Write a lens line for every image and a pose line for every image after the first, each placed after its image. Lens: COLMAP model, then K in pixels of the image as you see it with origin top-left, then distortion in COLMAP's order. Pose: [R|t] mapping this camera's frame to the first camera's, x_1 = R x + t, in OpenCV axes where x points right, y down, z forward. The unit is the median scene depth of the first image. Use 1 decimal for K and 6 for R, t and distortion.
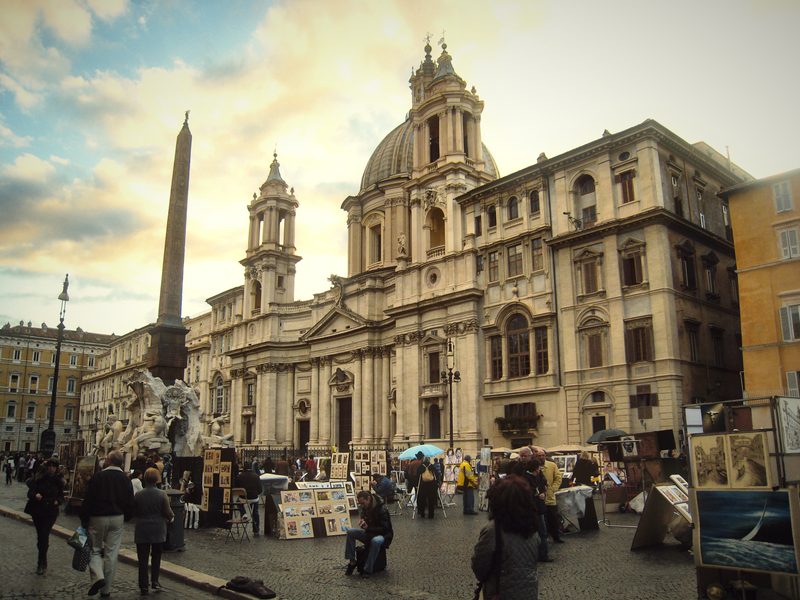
lens RADIAL K [[674.4, 0, 400.8], [0, 674.4, 303.3], [0, 0, 1]] dist [-0.148437, 0.073031]
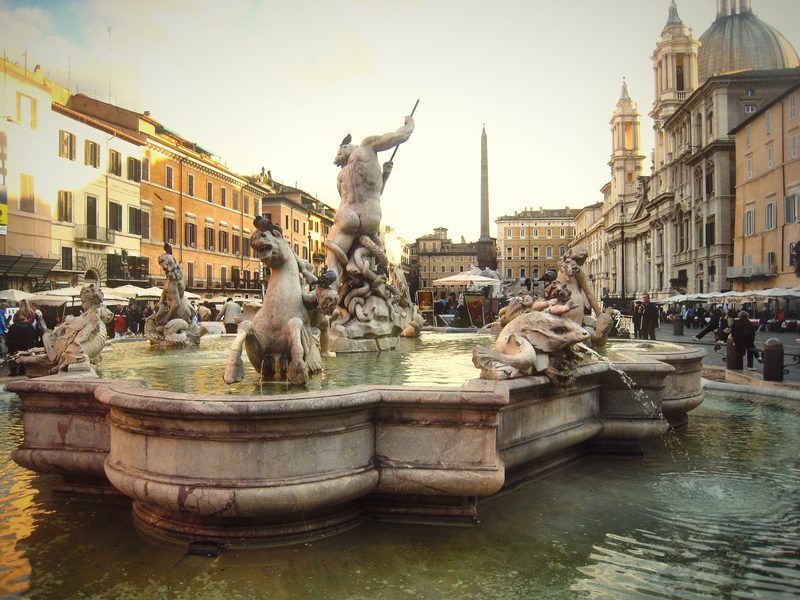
lens RADIAL K [[674.4, 0, 398.8], [0, 674.4, 300.1], [0, 0, 1]] dist [-0.148437, 0.073031]
pose [[0.661855, -0.004291, -0.749620, 0.506113], [0.177017, 0.972598, 0.150725, -0.072025], [0.728432, -0.232454, 0.644478, -0.269328]]
